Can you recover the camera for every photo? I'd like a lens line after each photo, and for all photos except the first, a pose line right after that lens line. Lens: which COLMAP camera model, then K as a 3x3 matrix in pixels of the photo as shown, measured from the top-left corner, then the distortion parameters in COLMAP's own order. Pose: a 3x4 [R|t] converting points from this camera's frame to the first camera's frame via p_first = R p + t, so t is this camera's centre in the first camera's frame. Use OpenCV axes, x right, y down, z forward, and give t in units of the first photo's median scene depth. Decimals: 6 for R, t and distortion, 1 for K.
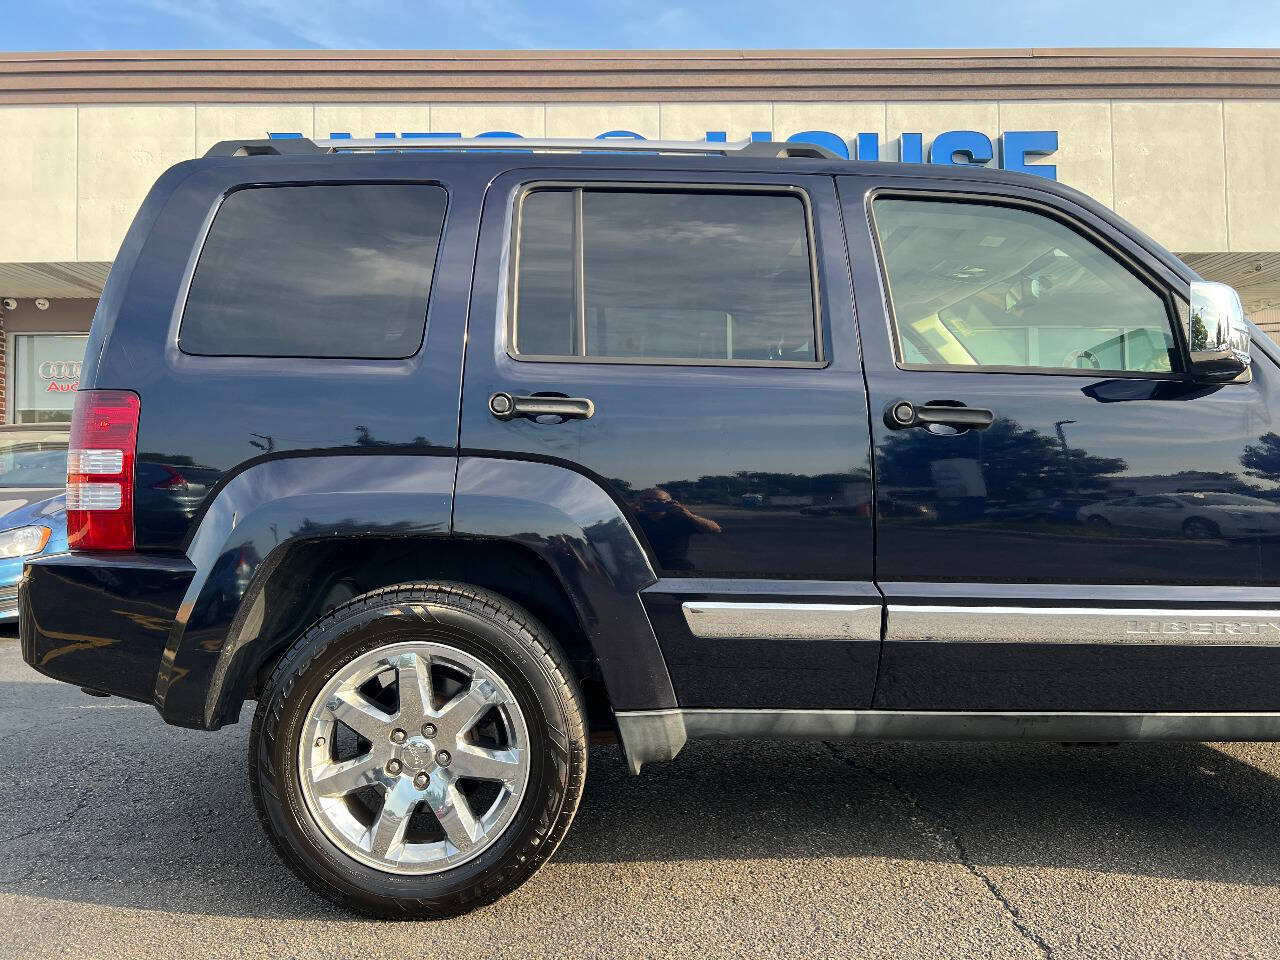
lens RADIAL K [[967.3, 0, 638.0], [0, 967.3, 472.2], [0, 0, 1]] dist [0.052595, -0.062885]
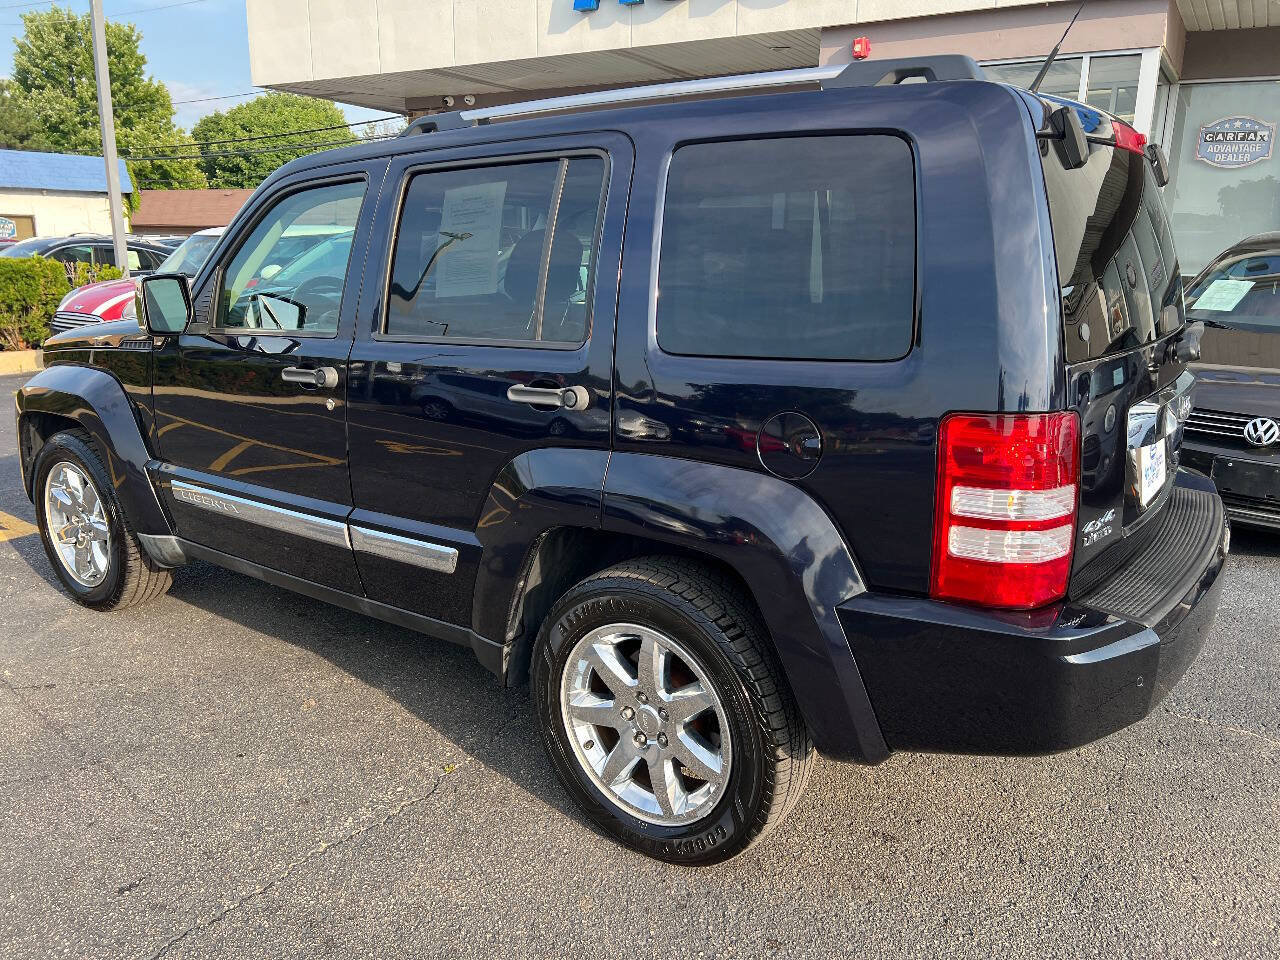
lens RADIAL K [[967.3, 0, 649.1], [0, 967.3, 486.2], [0, 0, 1]] dist [0.052595, -0.062885]
pose [[0.834082, 0.159995, -0.527930, 0.272588], [-0.011804, 0.961974, 0.272887, -0.059151], [0.551515, -0.221379, 0.804253, 0.116853]]
